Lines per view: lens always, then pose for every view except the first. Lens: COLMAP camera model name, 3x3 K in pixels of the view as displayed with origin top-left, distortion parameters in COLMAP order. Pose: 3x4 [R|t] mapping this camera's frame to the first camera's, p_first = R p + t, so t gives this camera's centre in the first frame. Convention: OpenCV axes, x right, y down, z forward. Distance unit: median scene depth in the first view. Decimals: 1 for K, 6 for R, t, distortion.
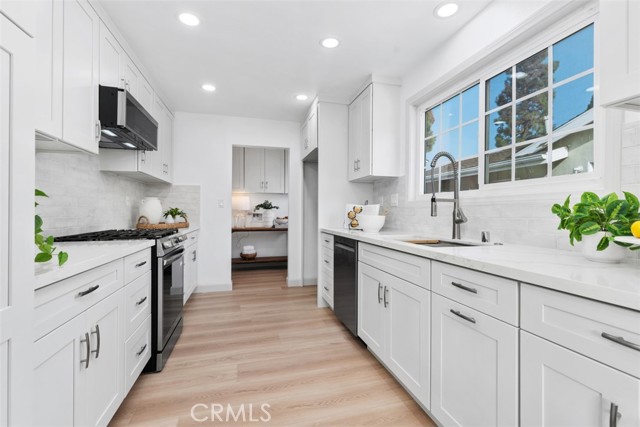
lens RADIAL K [[287.1, 0, 317.3], [0, 287.1, 213.6], [0, 0, 1]] dist [0.002500, 0.000414]
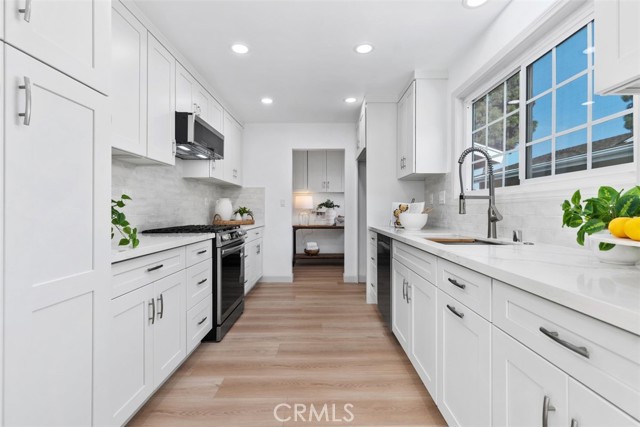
lens RADIAL K [[287.1, 0, 317.3], [0, 287.1, 213.6], [0, 0, 1]] dist [0.002500, 0.000414]
pose [[0.964184, -0.000249, -0.265233, 0.135070], [0.001331, 0.999992, 0.003897, 0.002363], [0.265229, -0.004110, 0.964177, -0.047130]]
